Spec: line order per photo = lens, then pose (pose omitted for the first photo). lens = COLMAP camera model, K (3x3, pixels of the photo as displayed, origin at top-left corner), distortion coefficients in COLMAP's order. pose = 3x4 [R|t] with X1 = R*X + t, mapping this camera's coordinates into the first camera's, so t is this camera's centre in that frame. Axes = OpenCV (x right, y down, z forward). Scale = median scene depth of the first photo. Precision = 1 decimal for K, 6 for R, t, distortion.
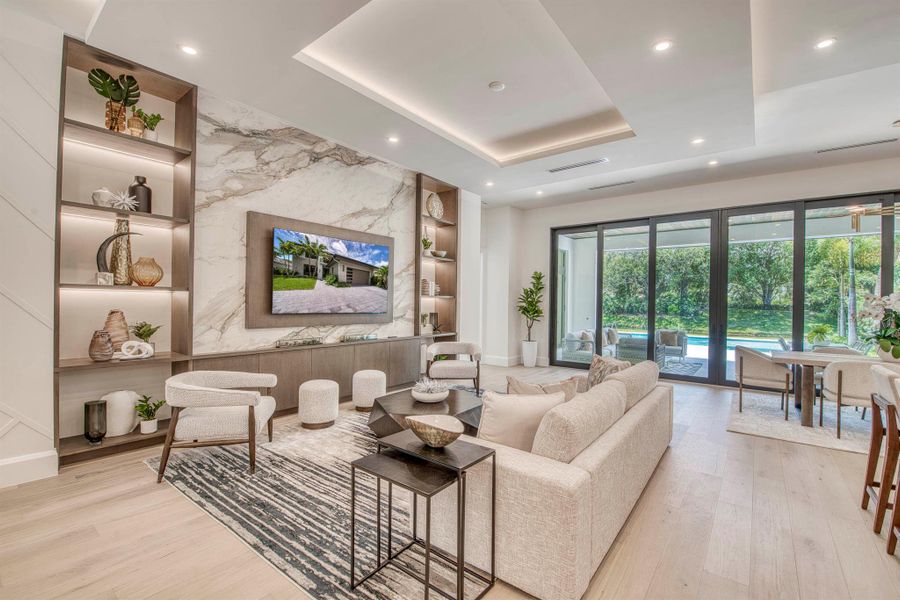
lens RADIAL K [[395.4, 0, 450.0], [0, 395.4, 300.0], [0, 0, 1]] dist [-0.001715, -0.010188]
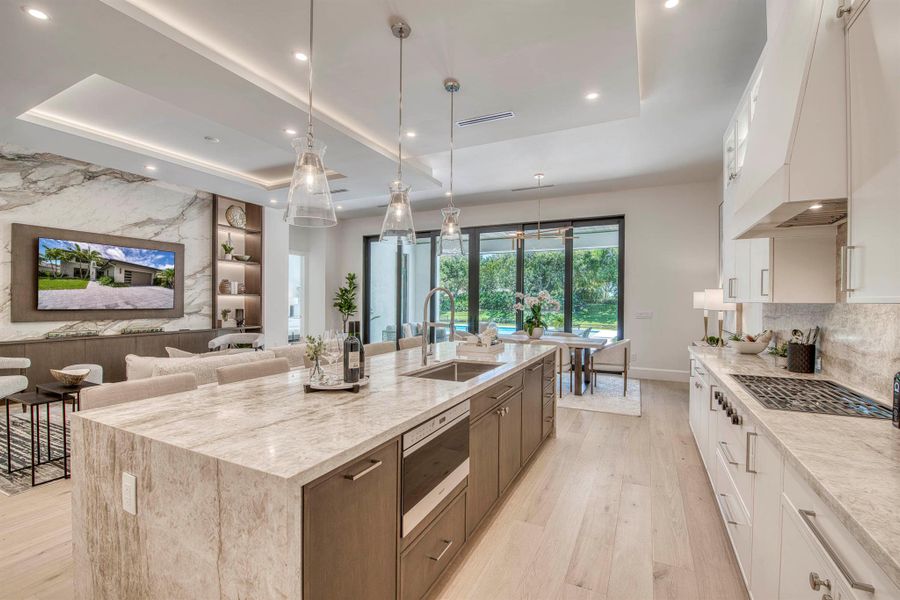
lens RADIAL K [[395.4, 0, 450.0], [0, 395.4, 300.0], [0, 0, 1]] dist [-0.001715, -0.010188]
pose [[0.977584, -0.005035, 0.210487, 0.413295], [0.003846, 0.999974, 0.006060, 0.002534], [-0.210512, -0.005115, 0.977578, -0.325036]]
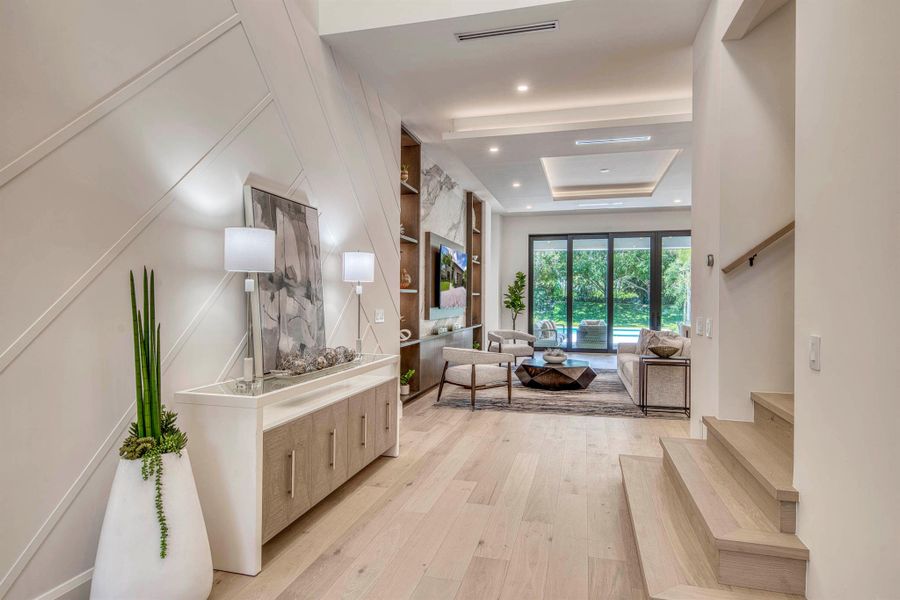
lens RADIAL K [[499.1, 0, 459.5], [0, 499.1, 301.1], [0, 0, 1]] dist [0.001293, -0.000519]
pose [[0.917361, -0.011894, 0.397878, -0.853541], [0.006413, 0.999865, 0.015103, -0.012520], [-0.398004, -0.011303, 0.917314, -0.462867]]
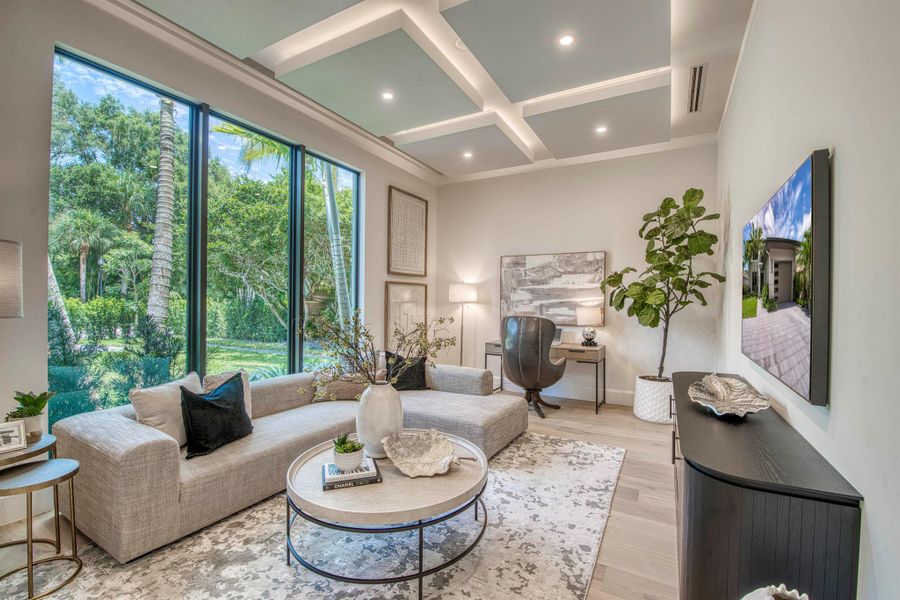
lens RADIAL K [[387.2, 0, 460.0], [0, 387.2, 303.8], [0, 0, 1]] dist [-0.000663, -0.009841]
pose [[-0.986839, -0.025872, -0.159625, 0.122587], [-0.025740, 0.999664, -0.002899, -0.028819], [0.159646, 0.001248, -0.987174, 1.291027]]
